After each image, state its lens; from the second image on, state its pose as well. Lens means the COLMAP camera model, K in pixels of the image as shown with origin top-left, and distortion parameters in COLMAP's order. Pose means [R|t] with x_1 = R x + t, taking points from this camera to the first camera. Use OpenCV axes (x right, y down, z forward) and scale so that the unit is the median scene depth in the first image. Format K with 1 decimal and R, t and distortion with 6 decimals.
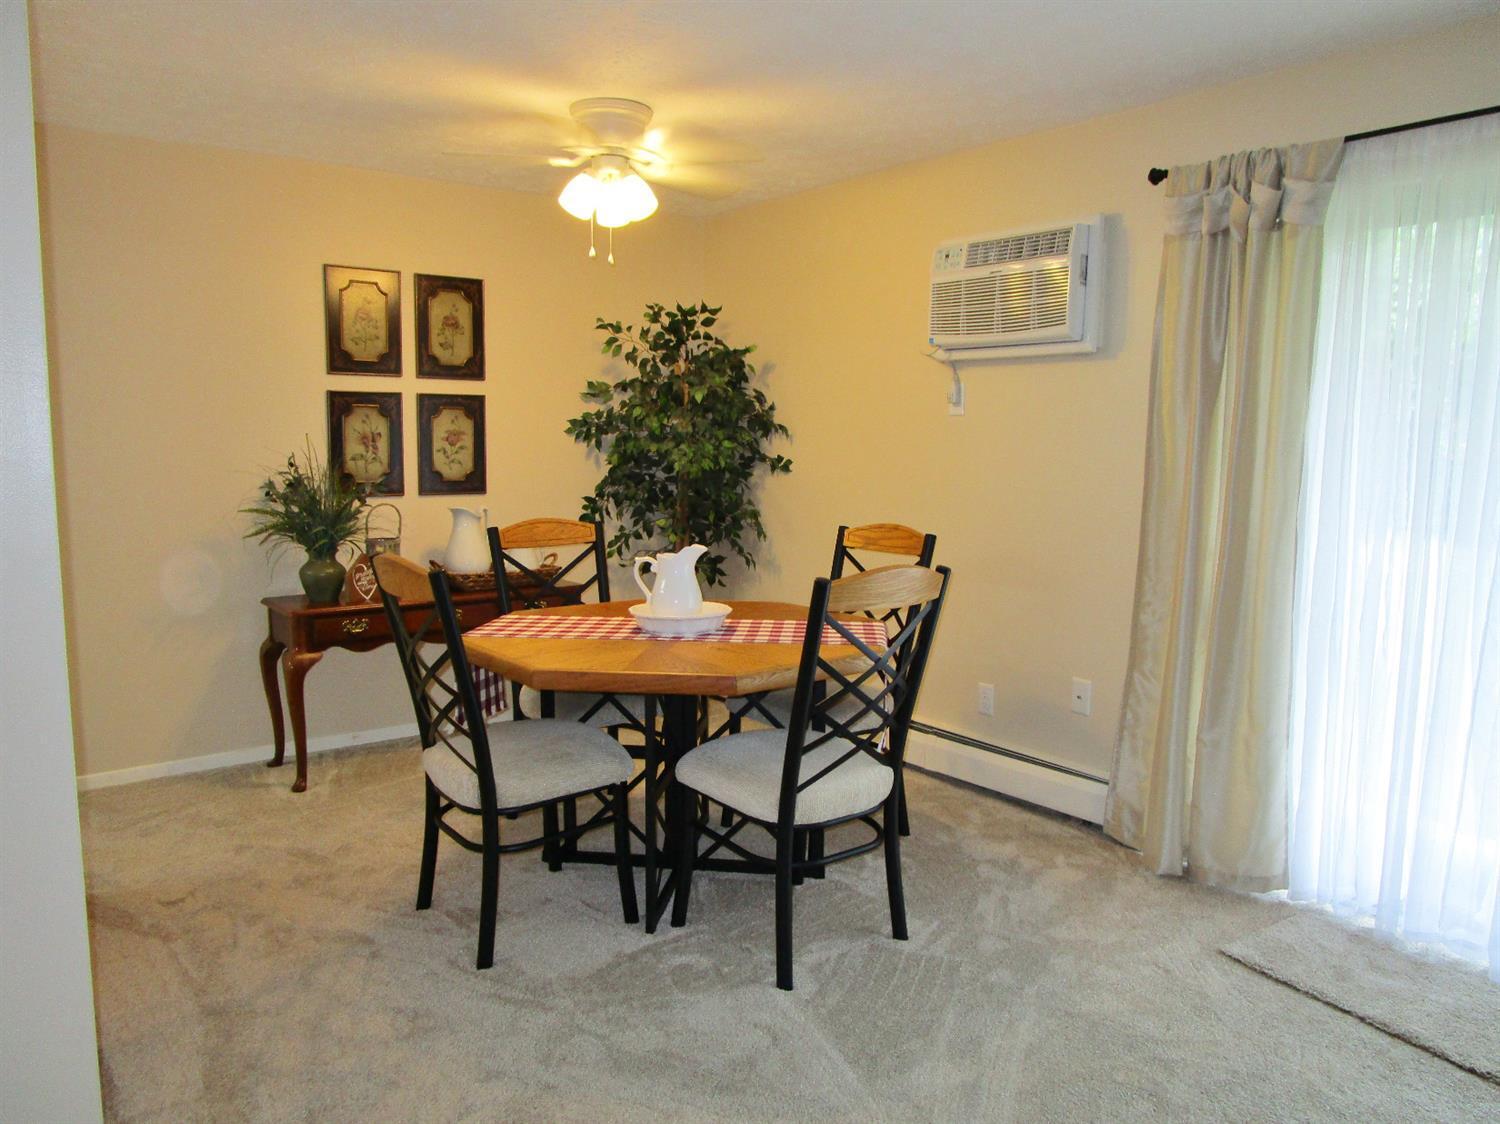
lens RADIAL K [[1094.8, 0, 751.6], [0, 1094.8, 559.3], [0, 0, 1]] dist [-0.008104, -0.004336]
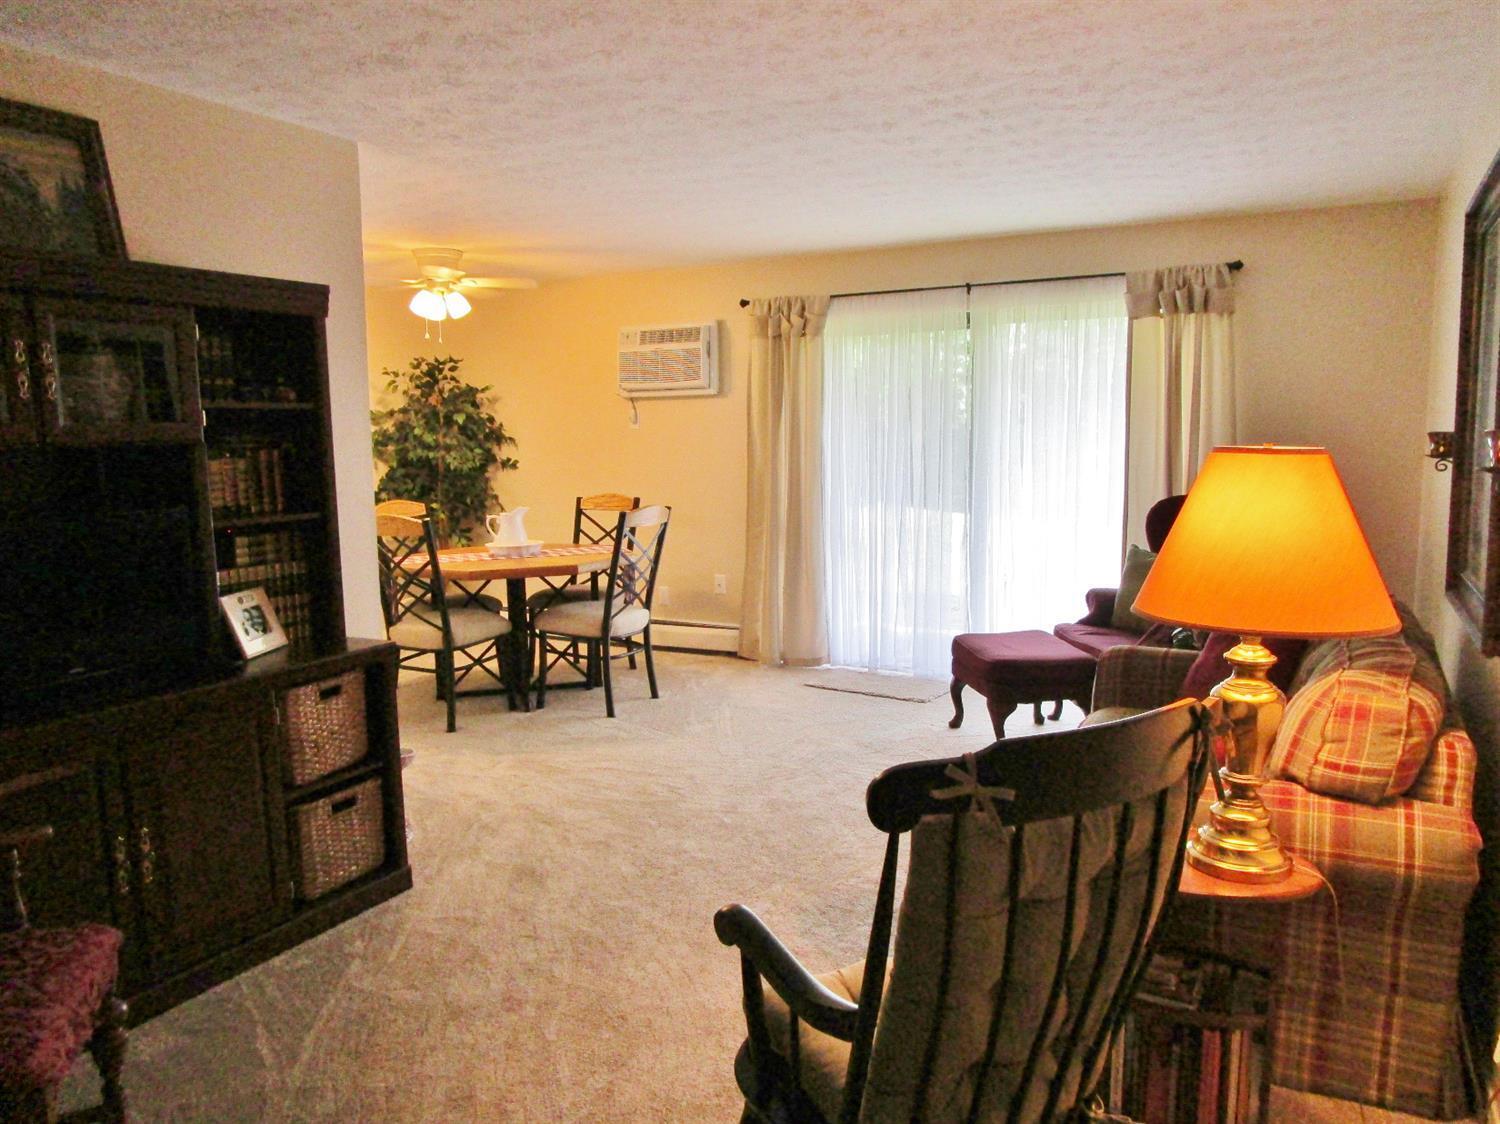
lens RADIAL K [[1094.8, 0, 749.0], [0, 1094.8, 562.0], [0, 0, 1]] dist [-0.008104, -0.004336]
pose [[0.917505, -0.067952, 0.391877, -0.344646], [0.068568, 0.997569, 0.012440, 0.066427], [-0.391769, 0.015456, 0.919934, -0.650566]]
